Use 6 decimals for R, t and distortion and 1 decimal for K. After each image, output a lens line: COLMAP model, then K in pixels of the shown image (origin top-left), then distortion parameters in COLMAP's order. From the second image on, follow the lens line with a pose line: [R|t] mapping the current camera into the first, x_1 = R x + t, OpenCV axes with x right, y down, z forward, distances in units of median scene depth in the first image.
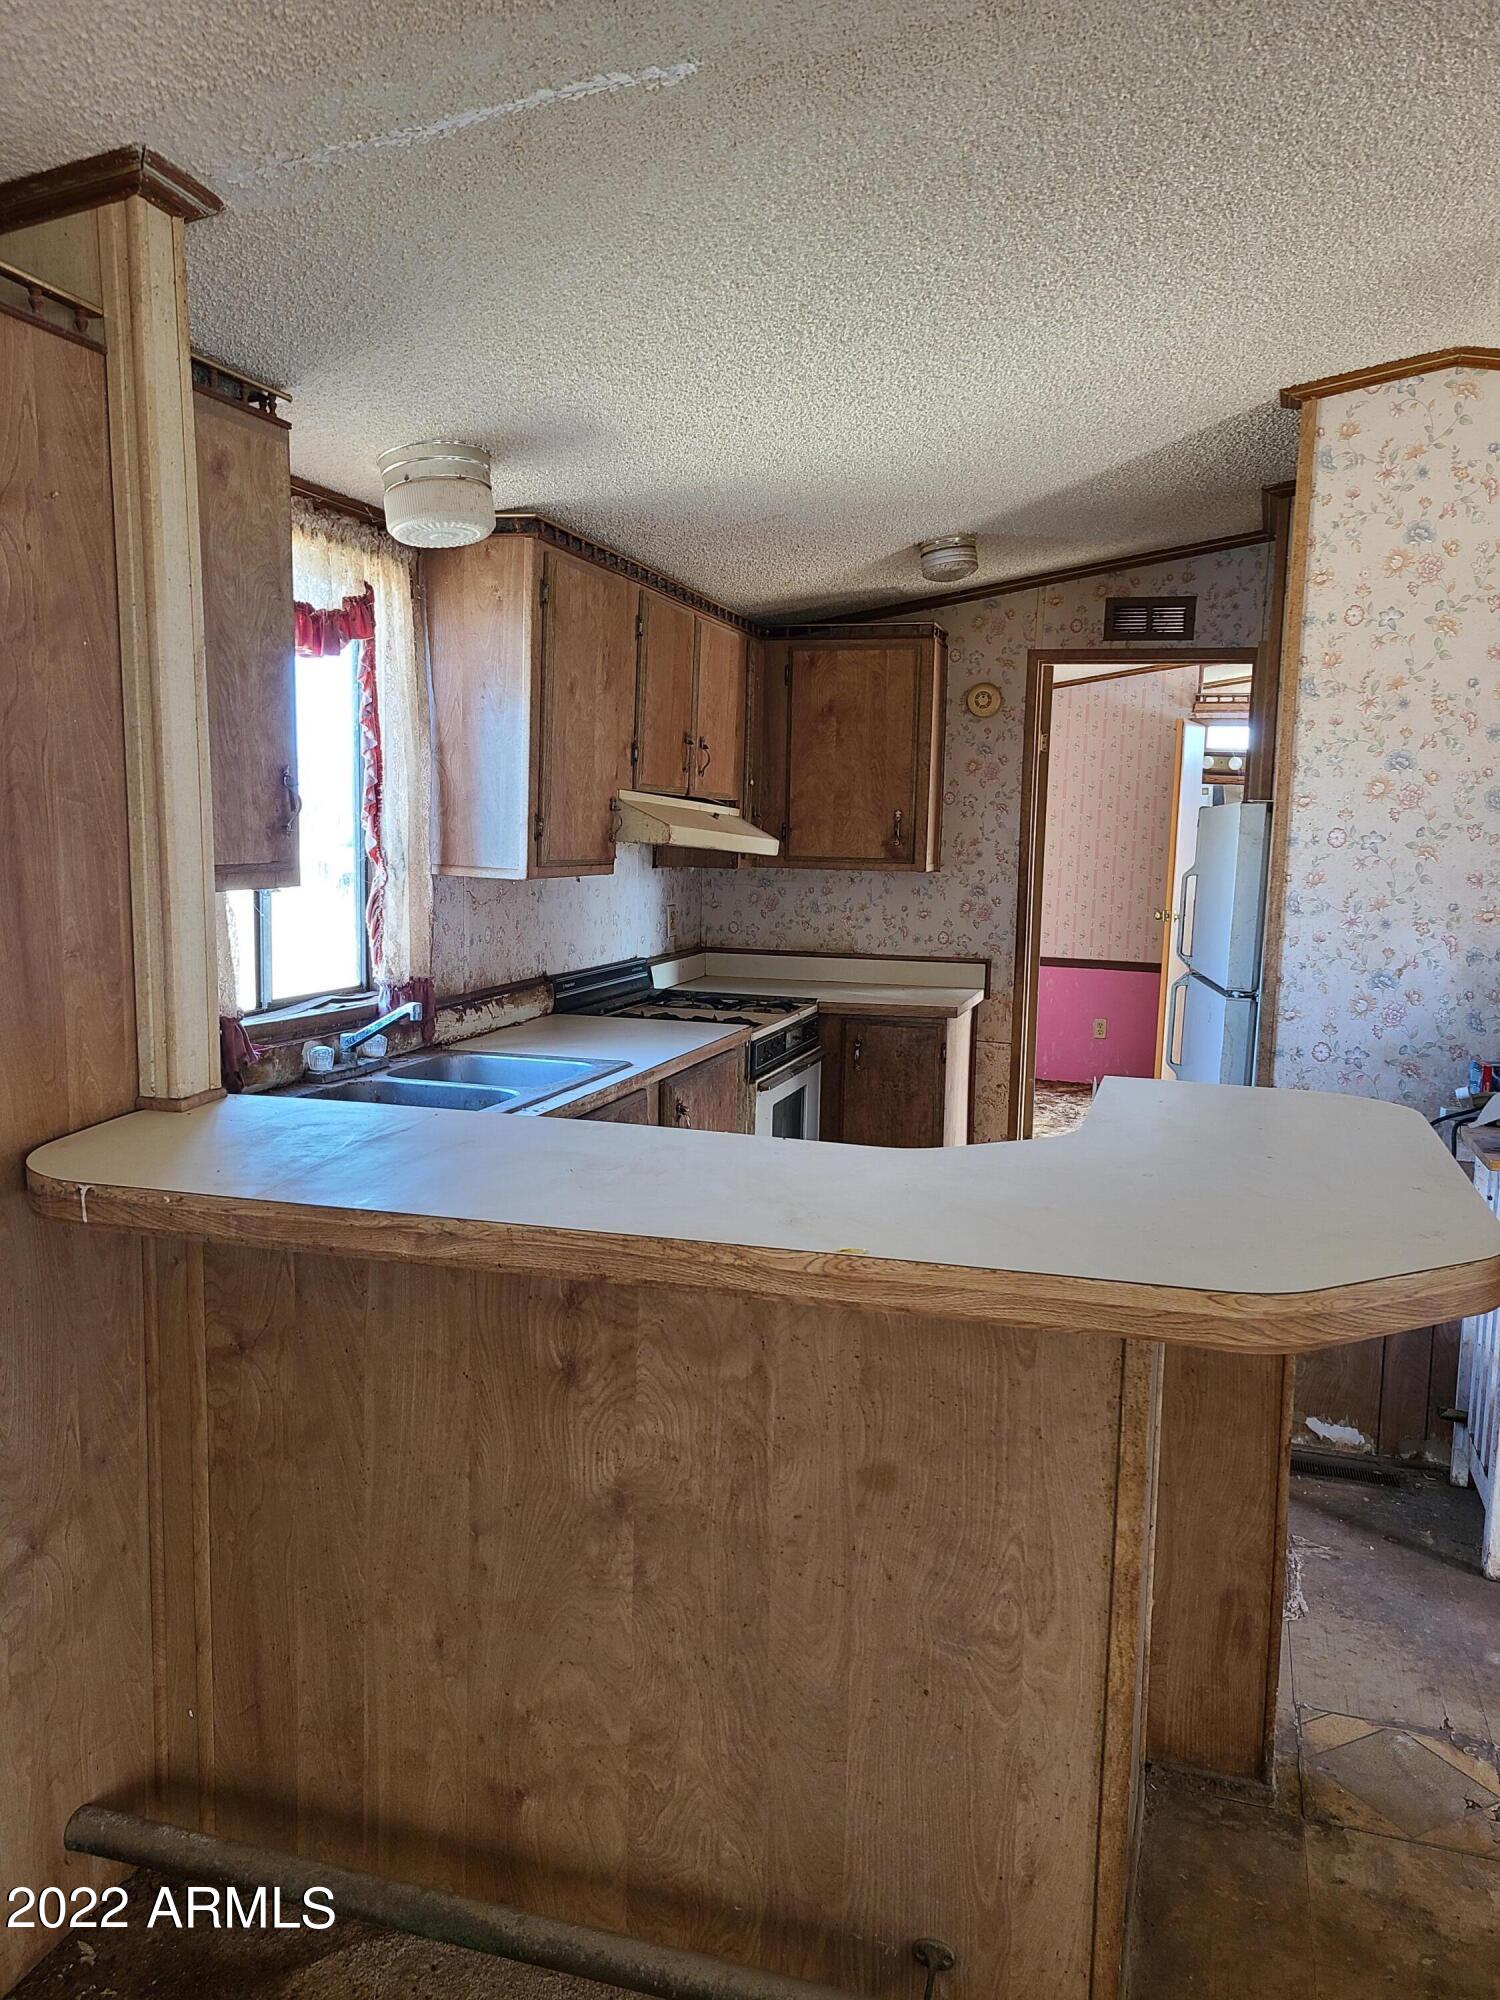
lens RADIAL K [[1515.1, 0, 758.0], [0, 1515.1, 1011.3], [0, 0, 1]] dist [0.054238, -0.020957]
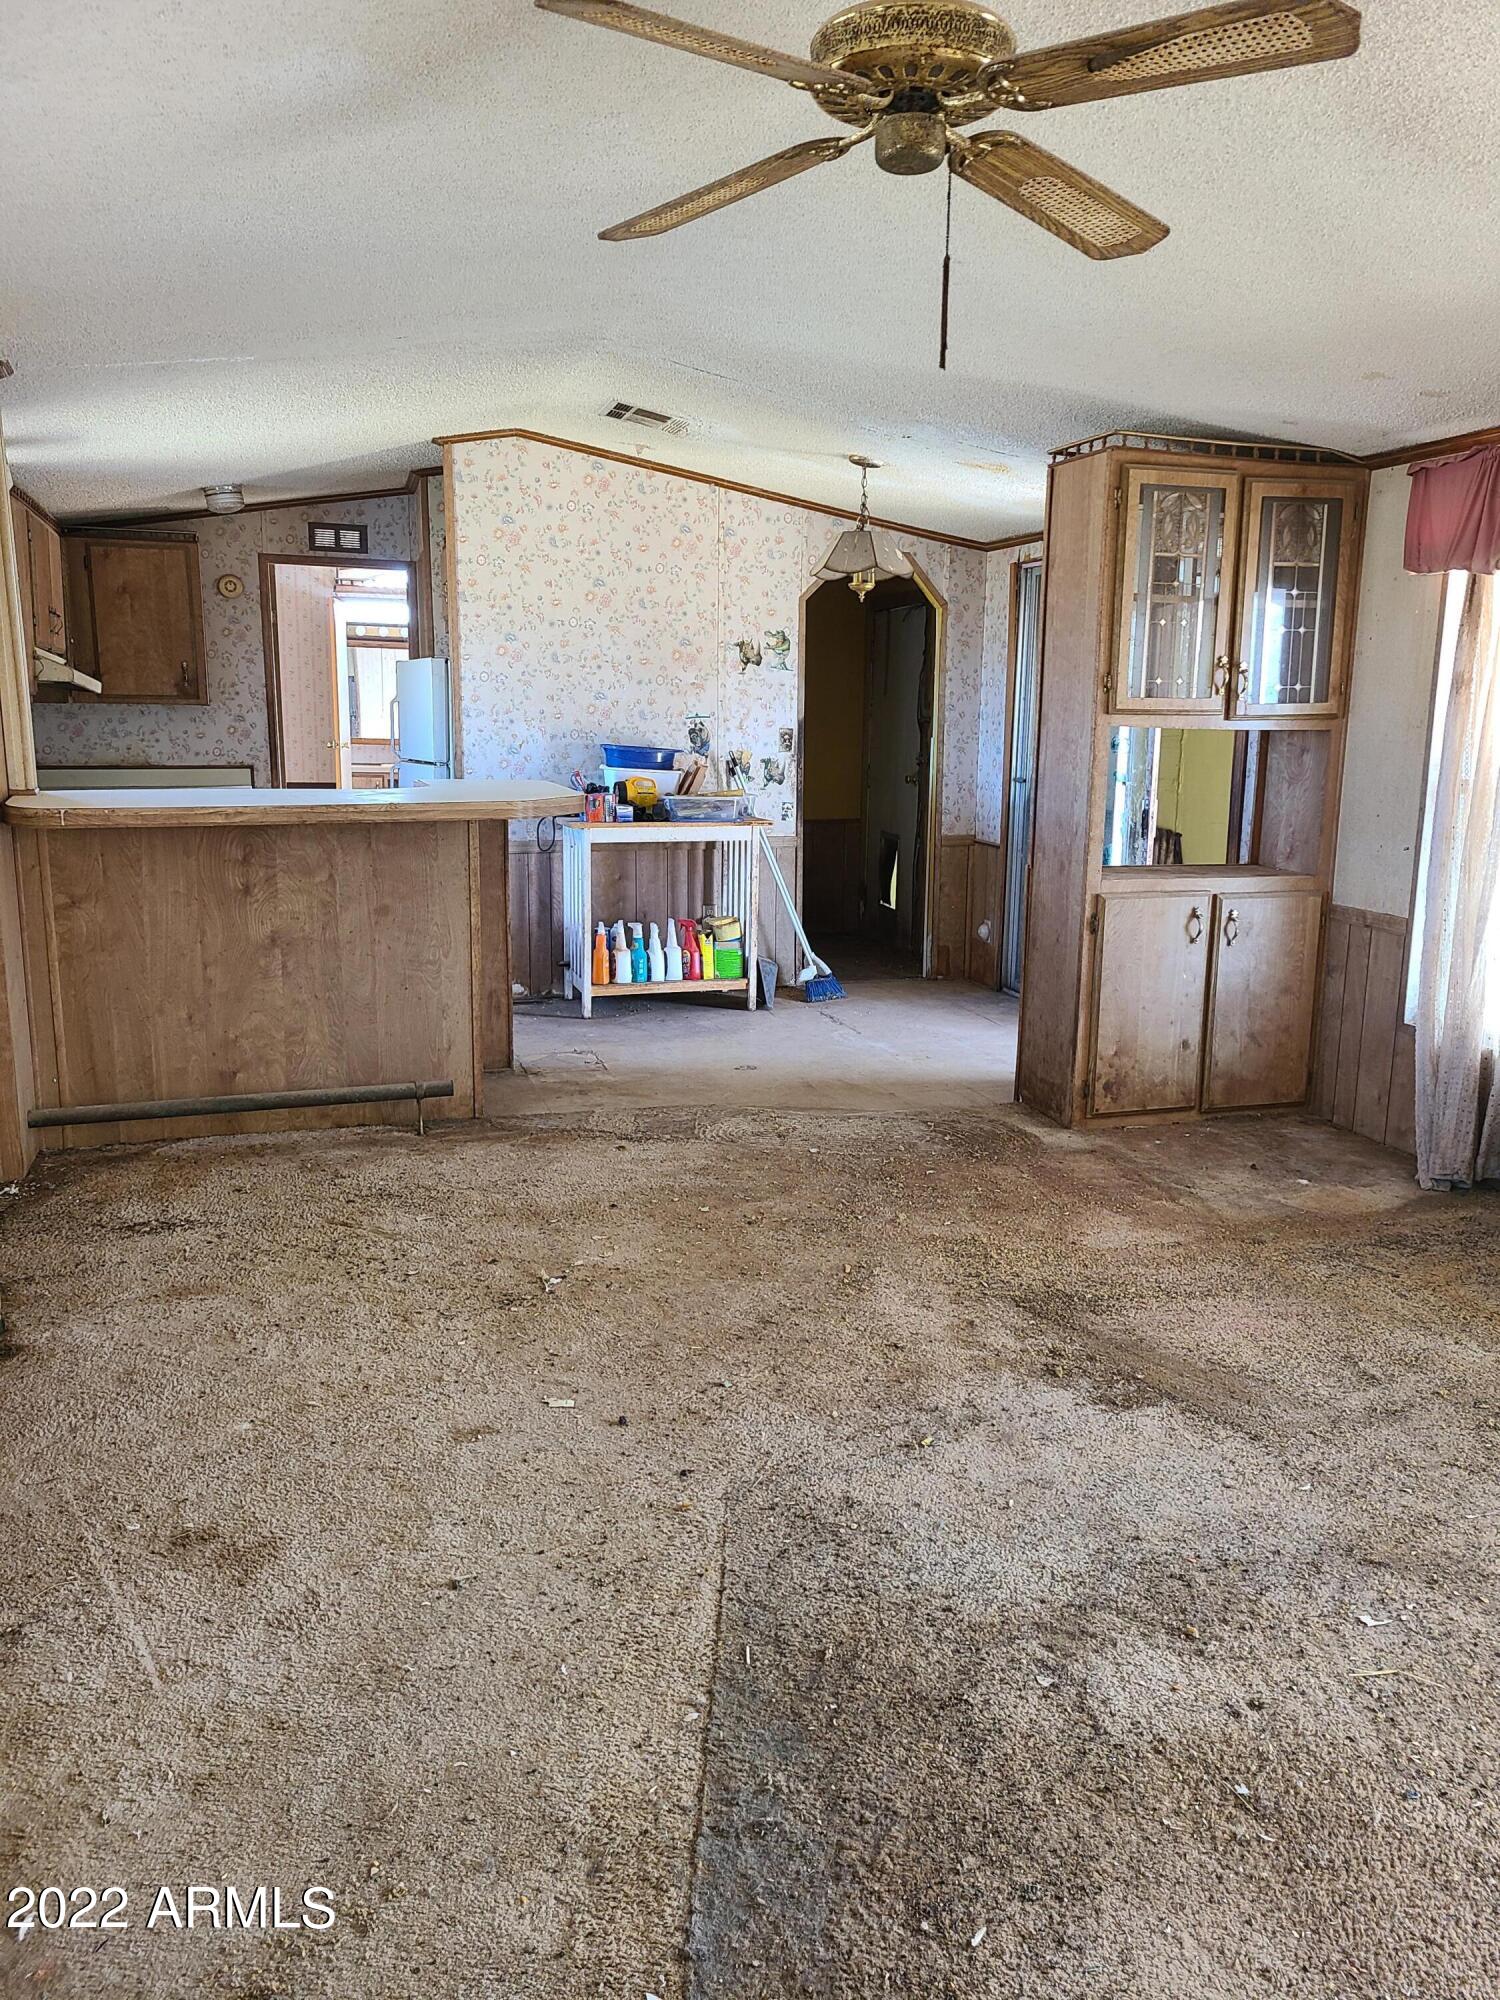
lens RADIAL K [[1515.1, 0, 761.0], [0, 1515.1, 993.8], [0, 0, 1]] dist [0.054238, -0.020957]
pose [[0.828676, -0.118229, 0.547100, -0.442481], [0.076118, 0.992161, 0.099113, 0.123596], [-0.554529, -0.040488, 0.831179, -0.831715]]
